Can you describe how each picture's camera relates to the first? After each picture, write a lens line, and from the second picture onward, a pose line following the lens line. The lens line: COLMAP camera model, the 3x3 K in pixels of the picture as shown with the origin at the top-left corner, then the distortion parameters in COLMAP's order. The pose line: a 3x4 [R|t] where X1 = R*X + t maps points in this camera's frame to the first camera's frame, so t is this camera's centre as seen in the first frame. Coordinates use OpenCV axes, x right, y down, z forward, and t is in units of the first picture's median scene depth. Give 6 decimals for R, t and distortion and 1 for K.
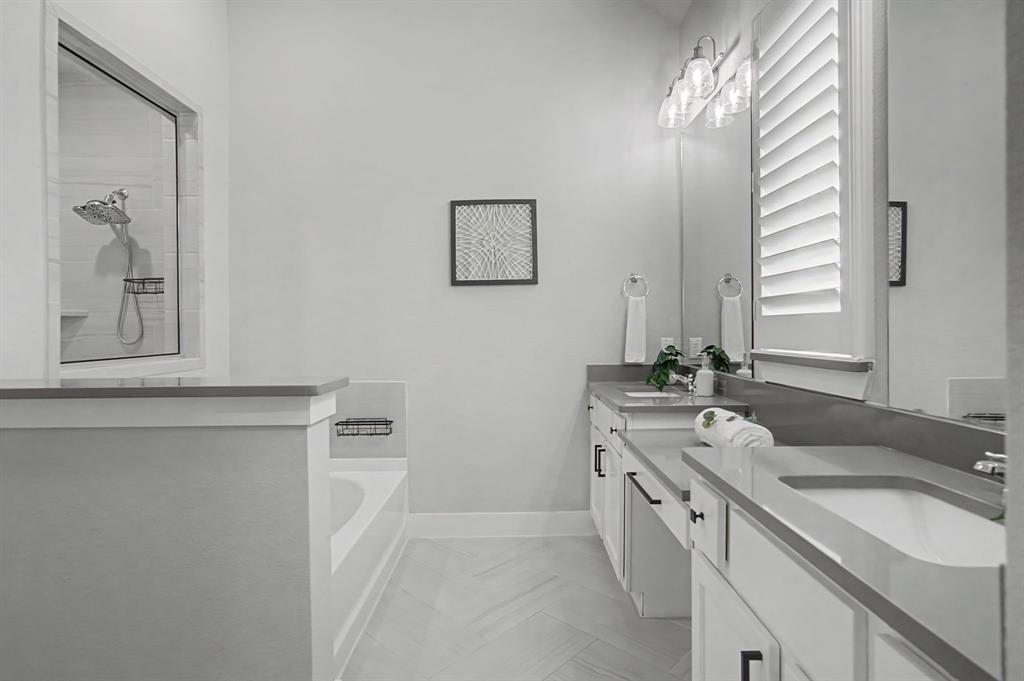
lens RADIAL K [[507.4, 0, 555.5], [0, 507.4, 317.7], [0, 0, 1]] dist [-0.003261, 0.000001]
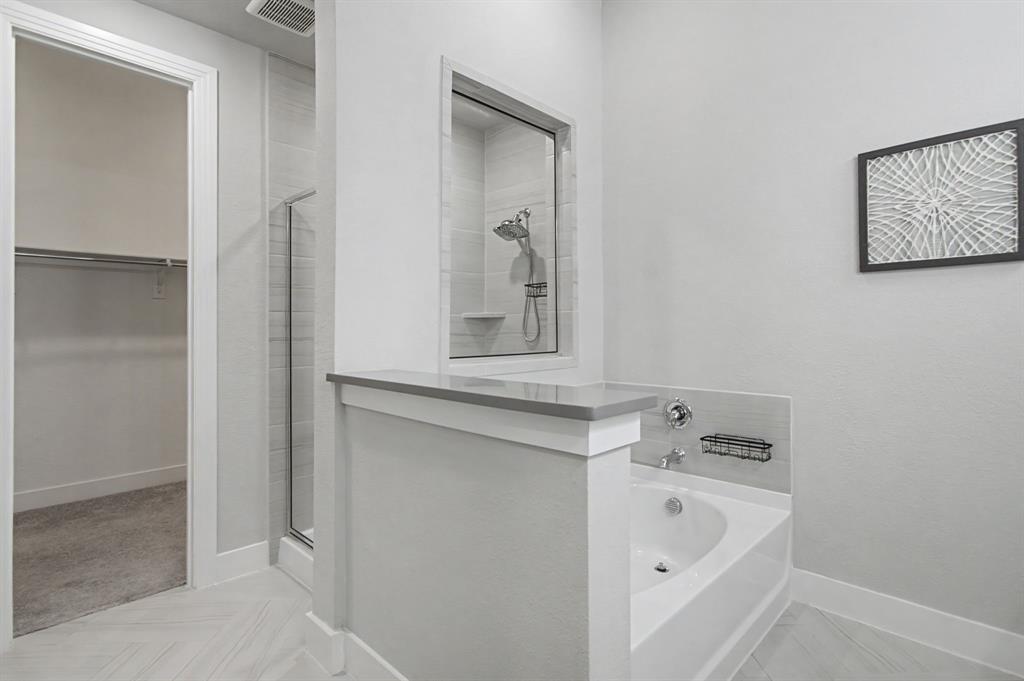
lens RADIAL K [[501.0, 0, 534.1], [0, 501.0, 321.5], [0, 0, 1]] dist [-0.045436, 0.046455]
pose [[0.665275, 0.001390, -0.746597, 0.019001], [0.007524, 0.999935, 0.008566, -0.002267], [0.746560, -0.011316, 0.665221, 0.232425]]
